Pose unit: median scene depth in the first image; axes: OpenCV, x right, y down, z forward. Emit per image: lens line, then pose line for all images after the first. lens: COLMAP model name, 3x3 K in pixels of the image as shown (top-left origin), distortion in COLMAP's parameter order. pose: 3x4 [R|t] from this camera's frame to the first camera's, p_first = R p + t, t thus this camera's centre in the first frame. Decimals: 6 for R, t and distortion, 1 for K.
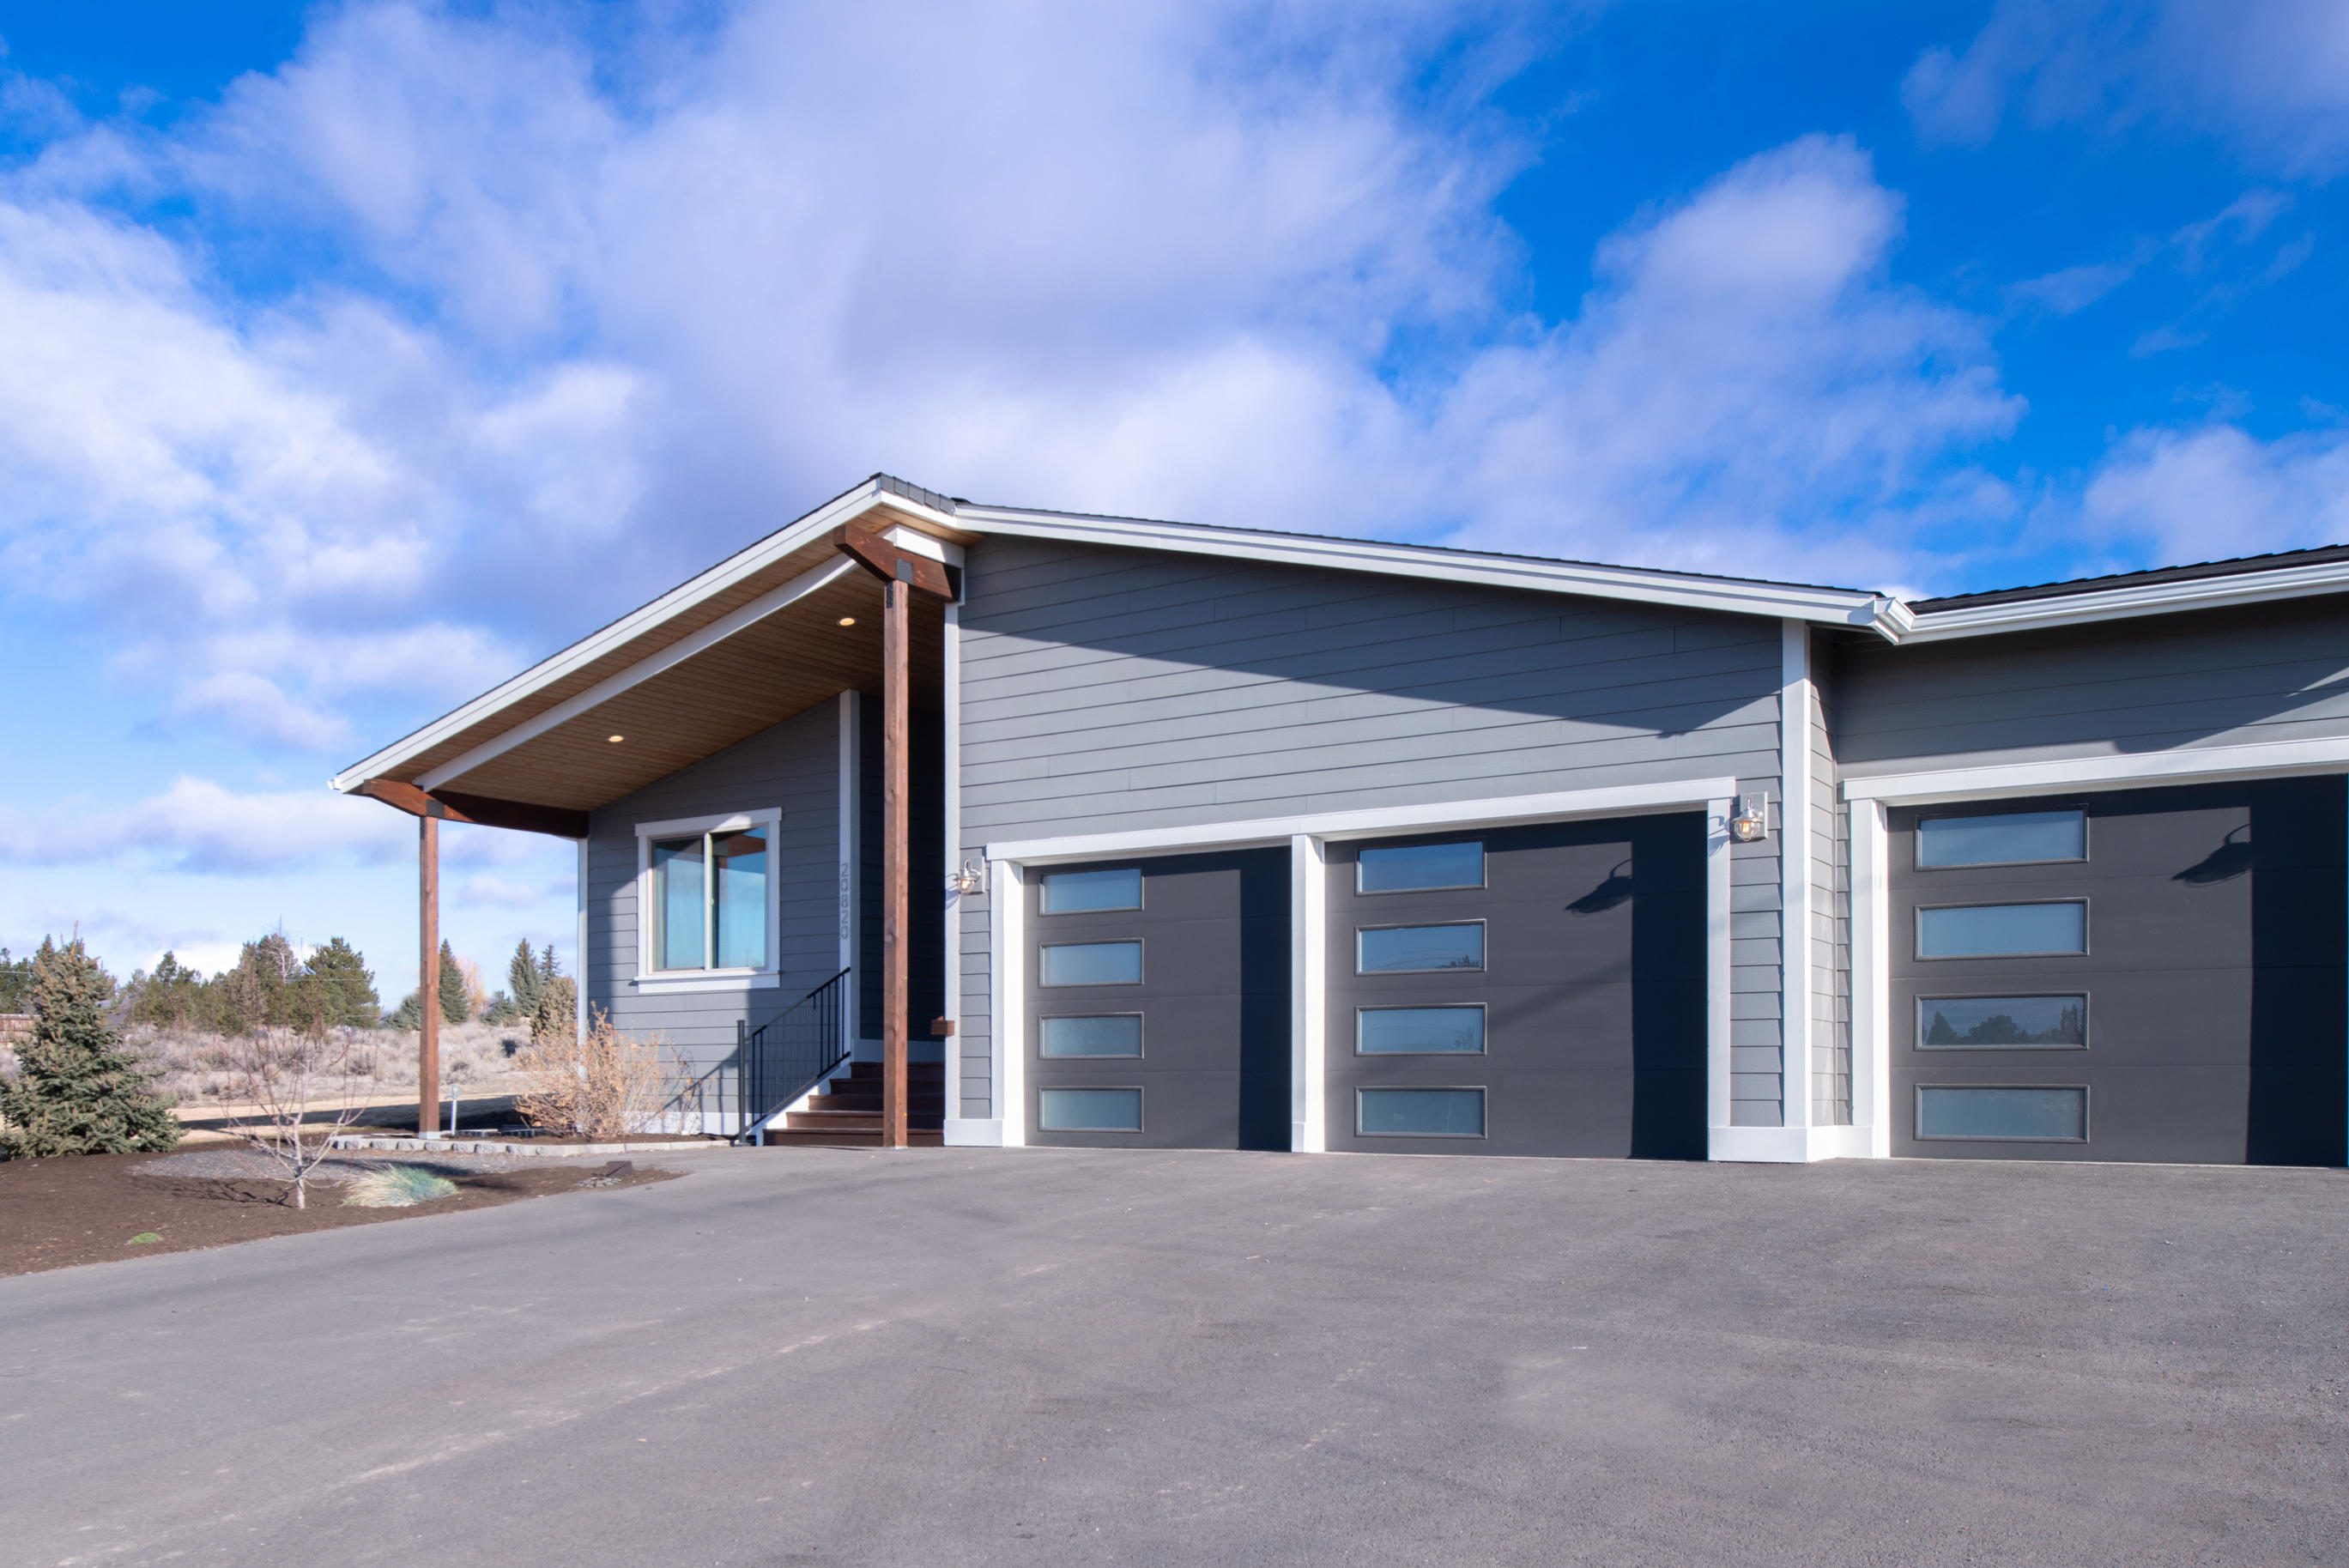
lens RADIAL K [[1679.2, 0, 1174.5], [0, 1679.2, 784.0], [0, 0, 1]] dist [0.028782, -0.000139]
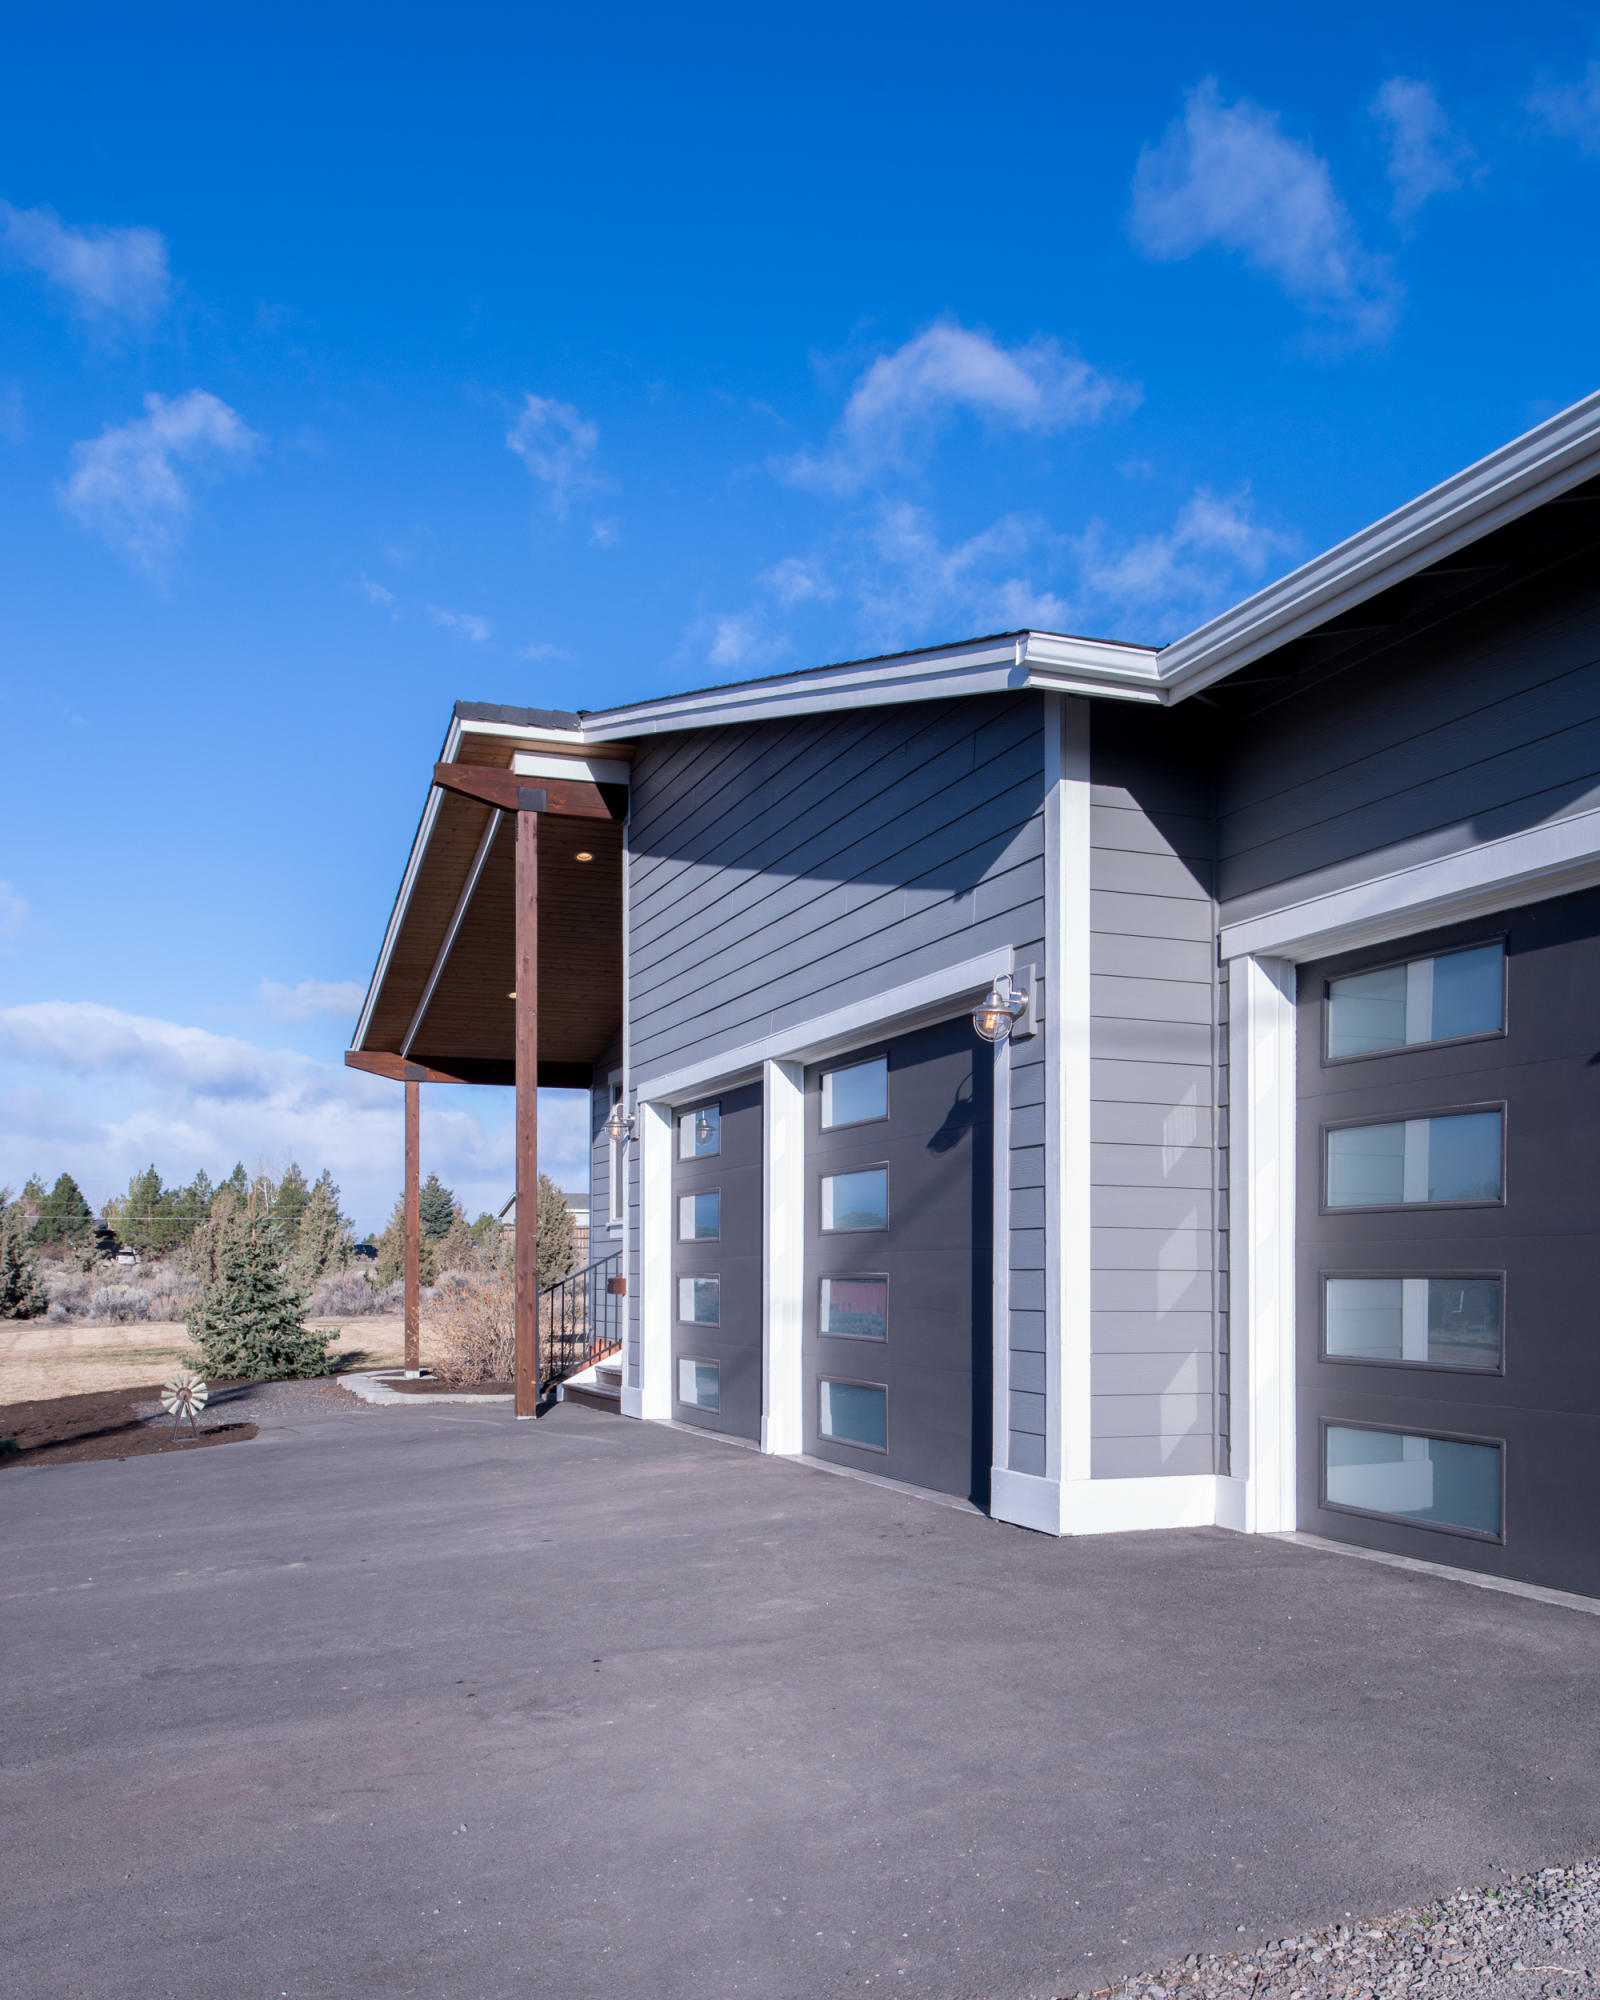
lens RADIAL K [[1789.1, 0, 799.7], [0, 1789.1, 1042.7], [0, 0, 1]] dist [-0.002086, -0.000704]
pose [[0.772083, -0.061886, -0.632501, 0.601616], [0.070103, 0.997467, -0.012022, 0.032248], [0.631643, -0.035059, 0.774466, 0.334673]]
